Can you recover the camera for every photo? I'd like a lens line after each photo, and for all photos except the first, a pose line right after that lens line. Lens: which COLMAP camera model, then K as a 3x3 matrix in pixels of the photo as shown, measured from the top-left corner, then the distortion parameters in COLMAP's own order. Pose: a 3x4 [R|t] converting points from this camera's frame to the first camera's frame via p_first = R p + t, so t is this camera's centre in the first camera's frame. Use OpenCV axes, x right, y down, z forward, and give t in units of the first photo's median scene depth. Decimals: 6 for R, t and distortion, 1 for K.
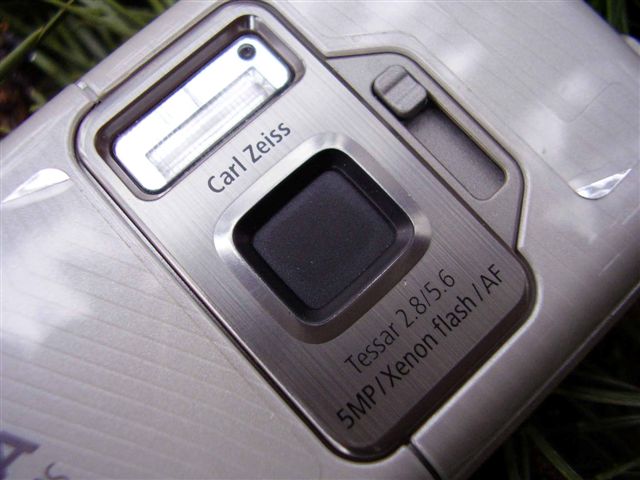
lens RADIAL K [[681.9, 0, 320.0], [0, 681.9, 240.0], [0, 0, 1]] dist [-0.128966, 0.040909]
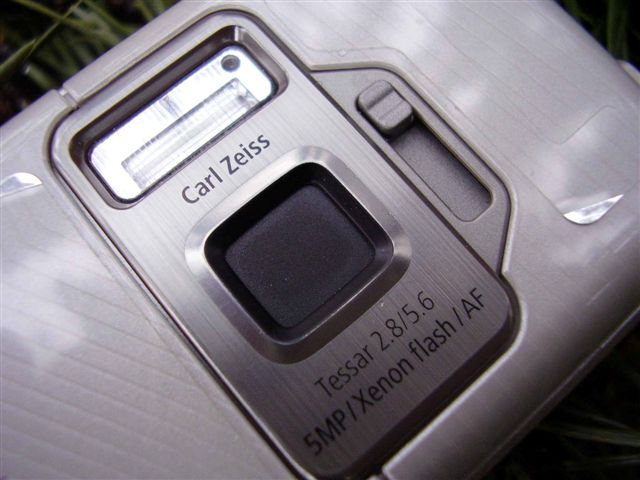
lens RADIAL K [[681.9, 0, 320.0], [0, 681.9, 240.0], [0, 0, 1]] dist [-0.128966, 0.040909]
pose [[0.999294, 0.036092, -0.010388, 0.042947], [-0.036594, 0.997924, -0.052995, 0.025965], [0.008453, 0.053338, 0.998541, 0.038730]]
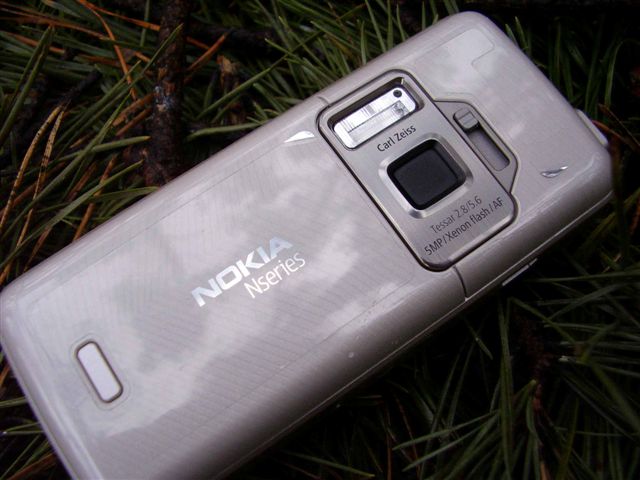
lens RADIAL K [[681.9, 0, 320.0], [0, 681.9, 240.0], [0, 0, 1]] dist [-0.128966, 0.040909]
pose [[0.989986, 0.132155, -0.049630, -0.197261], [-0.136679, 0.985264, -0.102827, 0.471755], [0.035310, 0.108581, 0.993460, -1.196647]]
